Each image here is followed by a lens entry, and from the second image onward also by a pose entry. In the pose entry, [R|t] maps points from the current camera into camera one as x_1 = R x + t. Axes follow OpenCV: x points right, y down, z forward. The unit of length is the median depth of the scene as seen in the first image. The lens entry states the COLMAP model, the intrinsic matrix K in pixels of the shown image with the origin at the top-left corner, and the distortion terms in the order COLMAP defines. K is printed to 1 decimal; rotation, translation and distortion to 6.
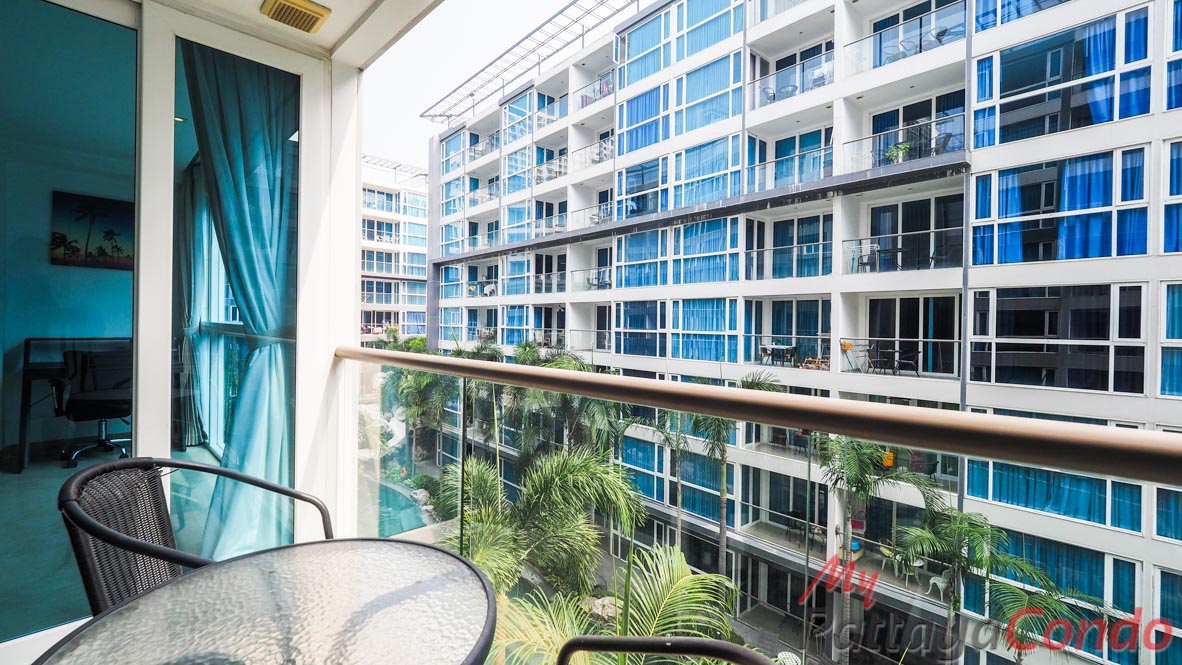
lens RADIAL K [[496.6, 0, 580.7], [0, 496.6, 330.7], [0, 0, 1]] dist [-0.002942, -0.000531]
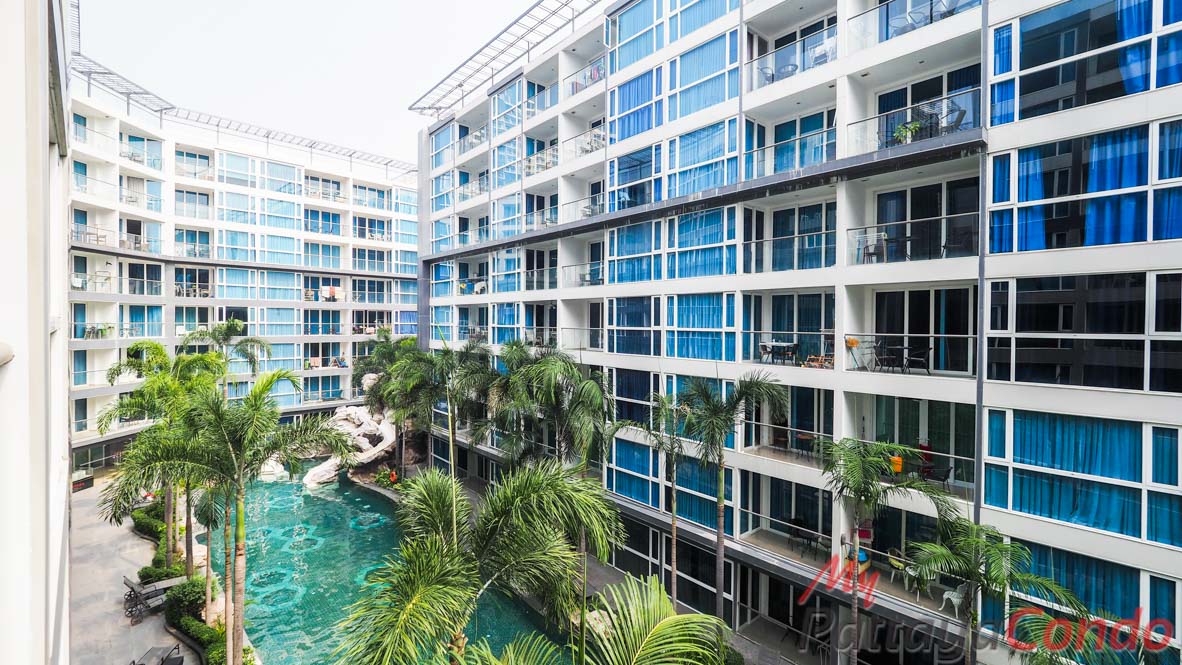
lens RADIAL K [[478.3, 0, 591.0], [0, 478.3, 332.5], [0, 0, 1]] dist [-0.002054, 0.000149]
pose [[0.999979, -0.006190, 0.001859, 0.039957], [0.006184, 0.999975, 0.003286, 0.005249], [-0.001879, -0.003274, 0.999993, 0.092757]]
